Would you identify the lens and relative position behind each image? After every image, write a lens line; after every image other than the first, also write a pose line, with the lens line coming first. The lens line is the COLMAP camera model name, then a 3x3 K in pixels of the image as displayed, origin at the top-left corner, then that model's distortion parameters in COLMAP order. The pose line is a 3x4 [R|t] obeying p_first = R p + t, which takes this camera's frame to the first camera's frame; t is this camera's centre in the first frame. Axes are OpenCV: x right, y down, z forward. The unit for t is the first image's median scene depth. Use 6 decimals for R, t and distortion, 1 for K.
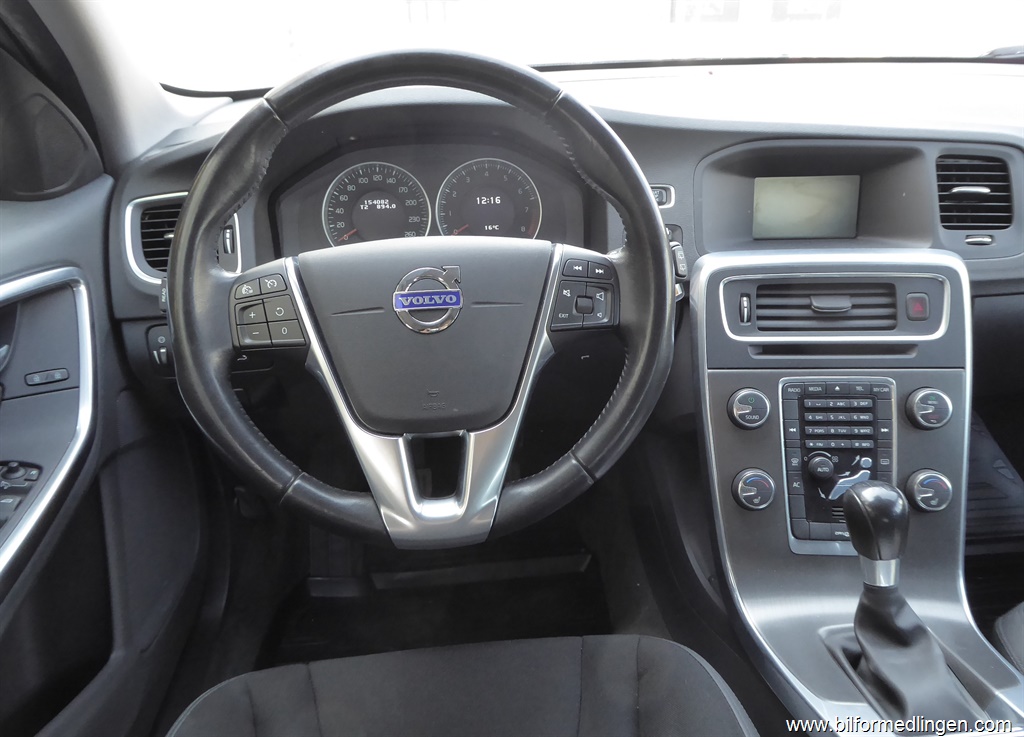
lens RADIAL K [[856.6, 0, 521.6], [0, 856.6, 359.7], [0, 0, 1]] dist [0.007119, -0.026650]
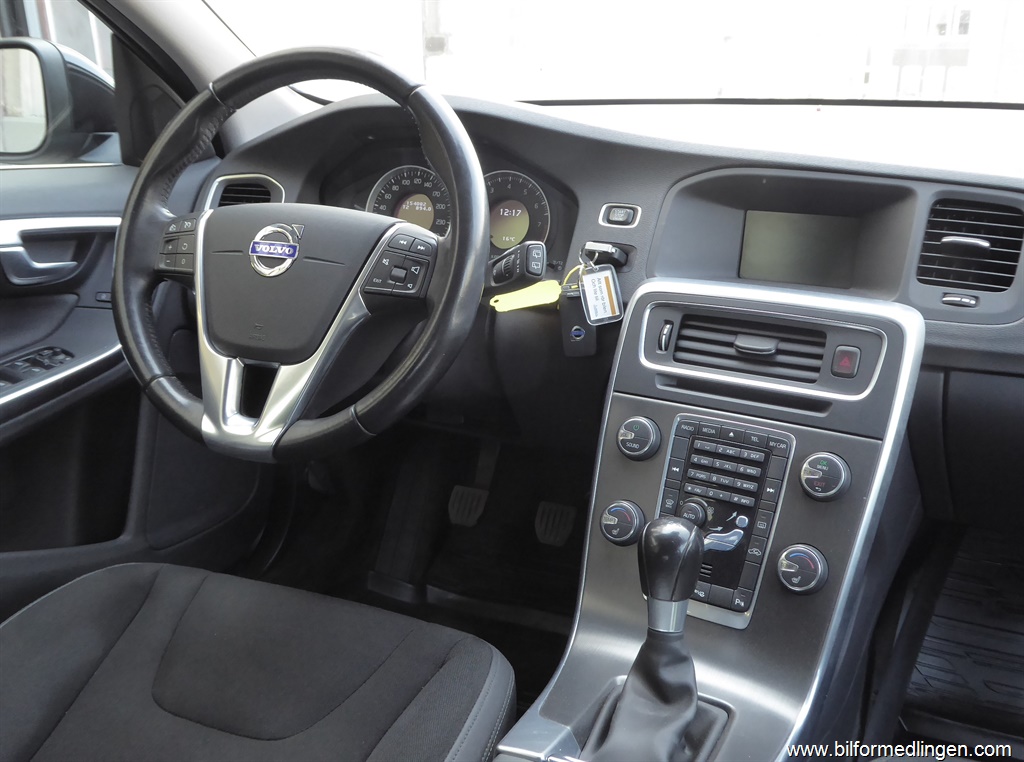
lens RADIAL K [[1026.1, 0, 510.8], [0, 1026.1, 384.5], [0, 0, 1]] dist [0.004857, 0.000000]
pose [[0.862342, 0.170088, -0.476902, 0.668007], [-0.215811, 0.975518, -0.042314, 0.077364], [0.458029, 0.139410, 0.877937, -0.060488]]
